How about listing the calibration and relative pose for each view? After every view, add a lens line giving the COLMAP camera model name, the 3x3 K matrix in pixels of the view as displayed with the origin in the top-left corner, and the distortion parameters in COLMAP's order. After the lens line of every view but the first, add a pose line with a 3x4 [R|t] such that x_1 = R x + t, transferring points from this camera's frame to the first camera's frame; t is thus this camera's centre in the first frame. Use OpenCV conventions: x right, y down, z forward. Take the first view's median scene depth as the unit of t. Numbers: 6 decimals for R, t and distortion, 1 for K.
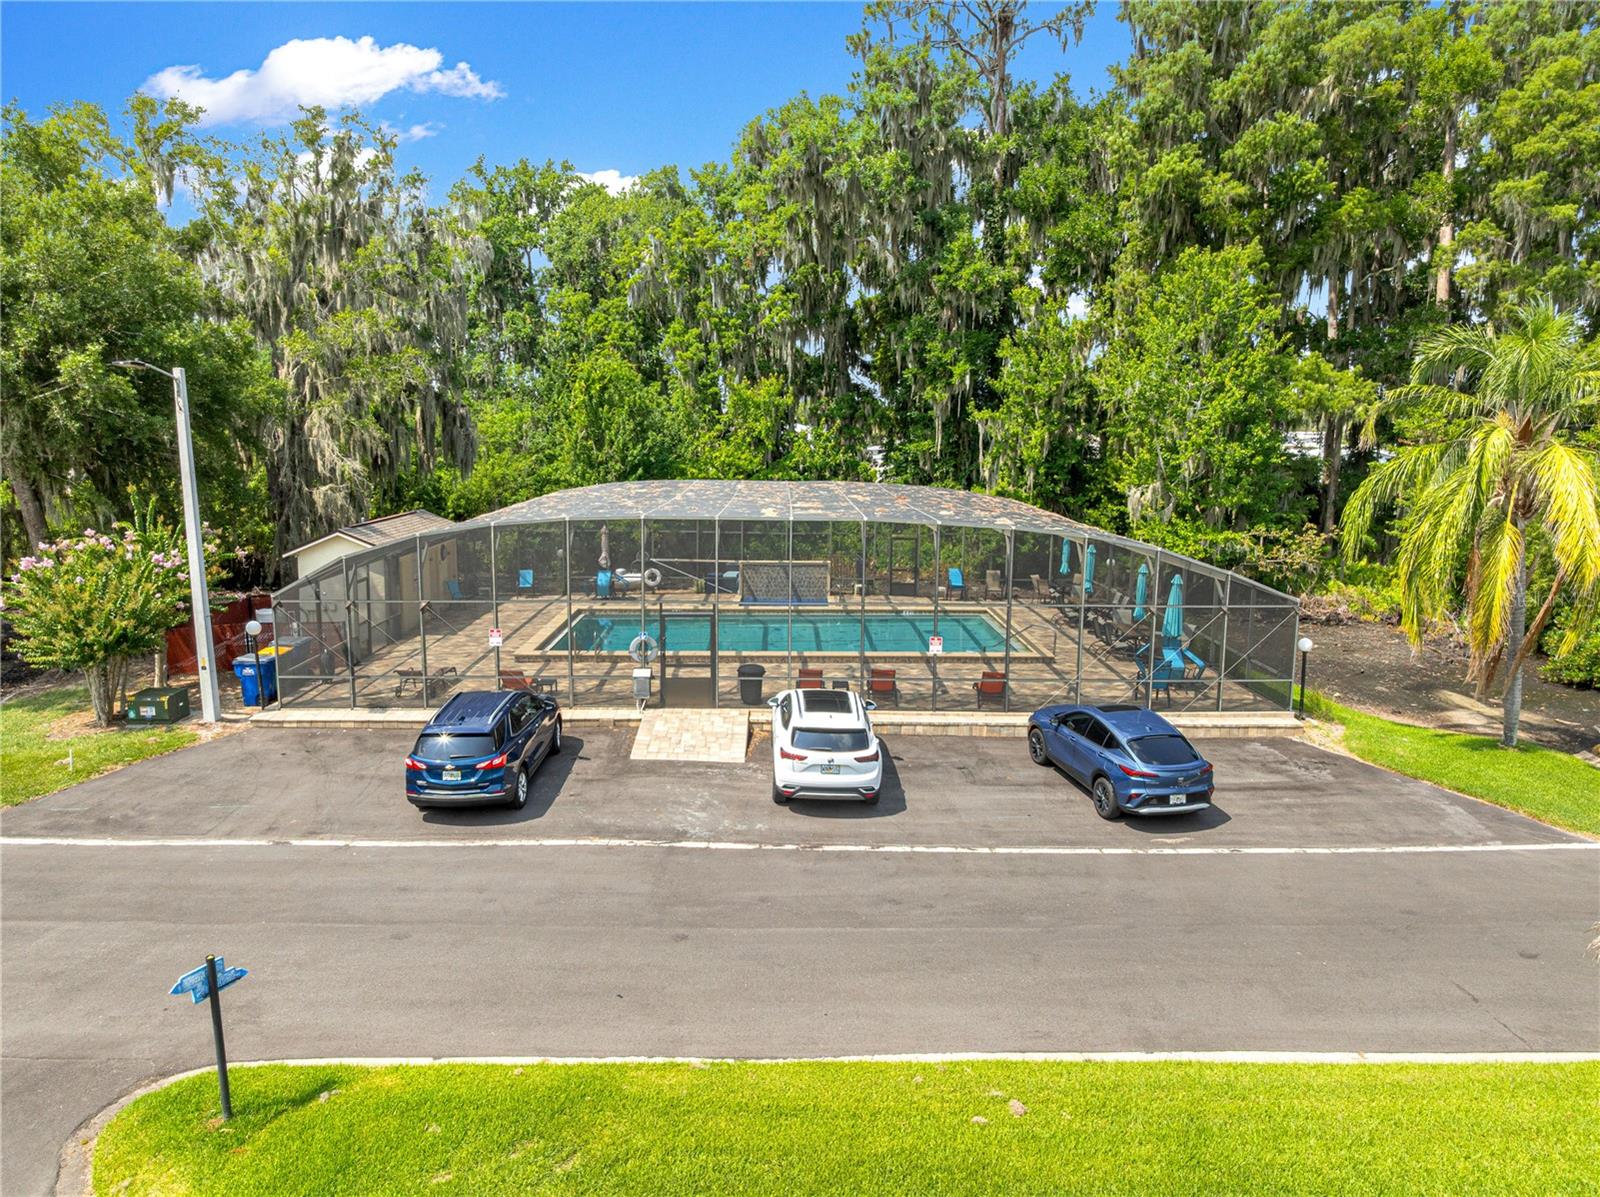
lens RADIAL K [[1133.3, 0, 803.4], [0, 1133.3, 593.7], [0, 0, 1]] dist [-0.031835, -0.003664]
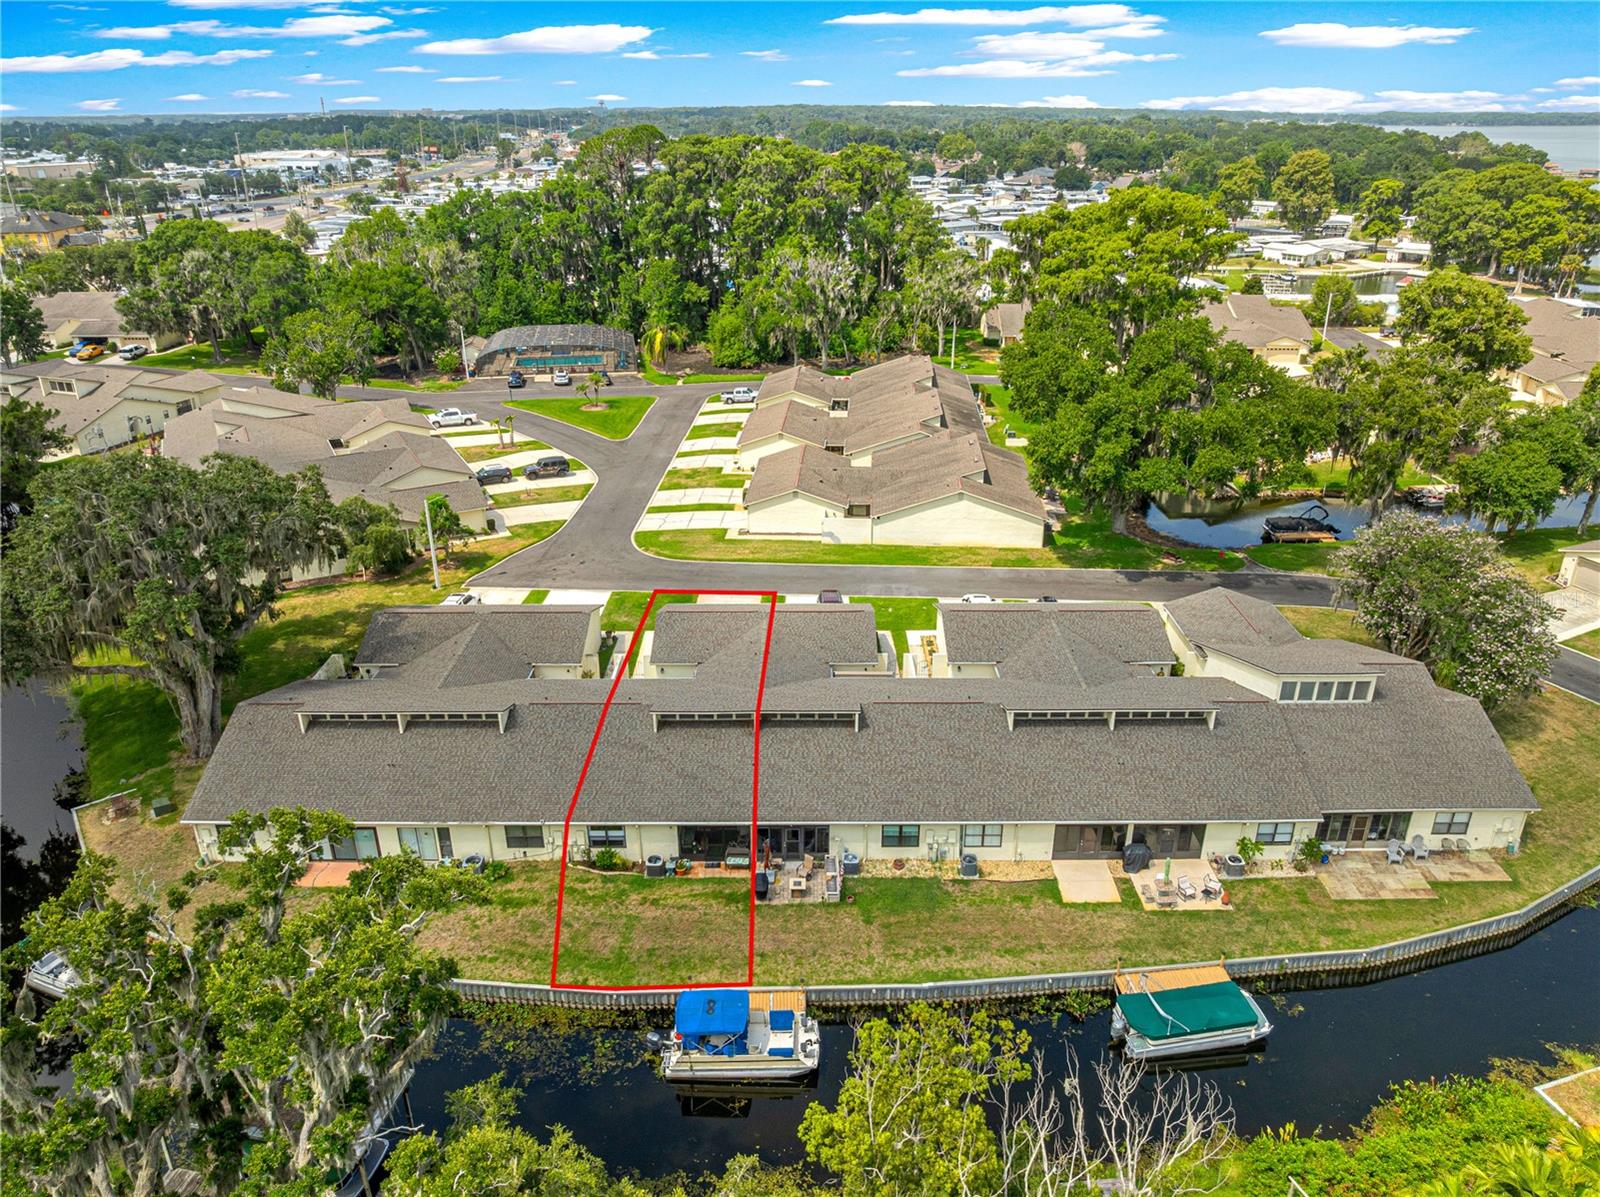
lens RADIAL K [[1133.3, 0, 803.4], [0, 1133.3, 593.7], [0, 0, 1]] dist [-0.031835, -0.003664]
pose [[0.989919, -0.063370, 0.126665, 0.498516], [0.029617, 0.967167, 0.252411, -0.284960], [-0.138502, -0.246115, 0.959294, -5.940623]]
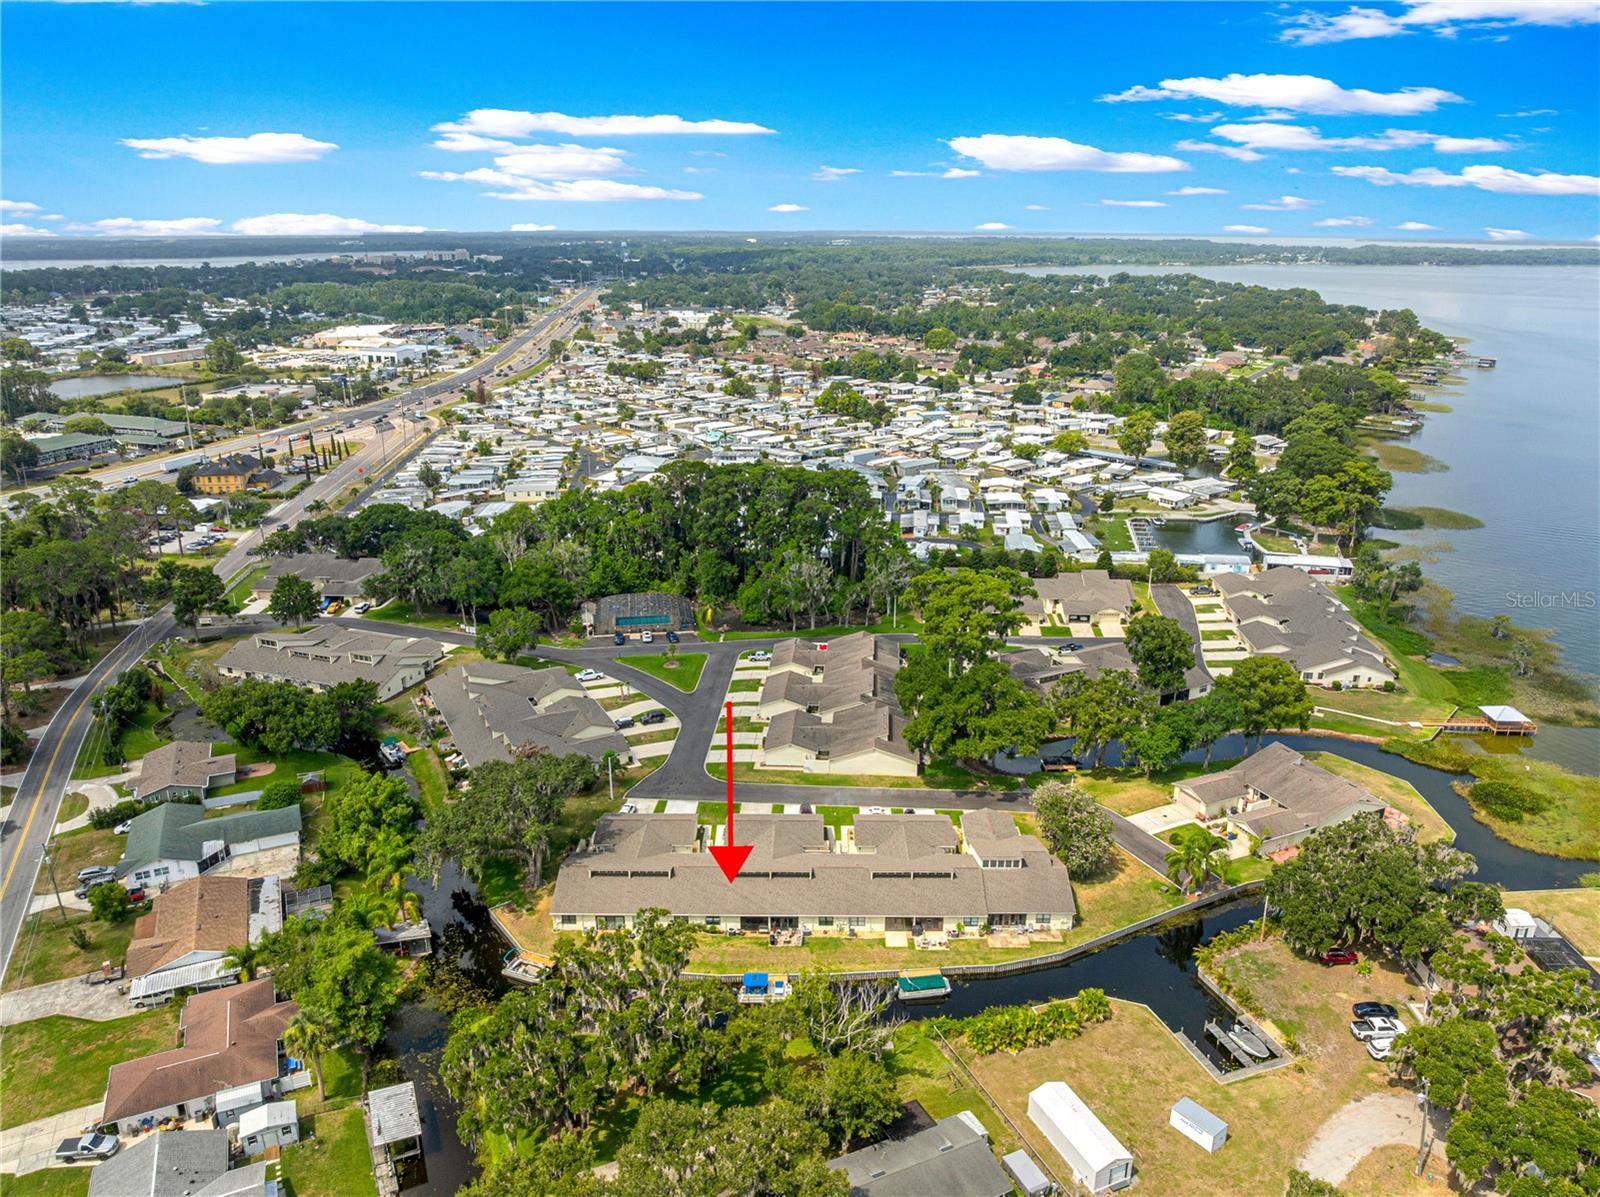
lens RADIAL K [[1118.0, 0, 800.0], [0, 1118.0, 598.5], [0, 0, 1]] dist [-0.027703, -0.008287]
pose [[0.991417, -0.046049, 0.122358, 0.168800], [0.025893, 0.986535, 0.161485, -1.891295], [-0.128147, -0.156931, 0.979260, -9.438533]]
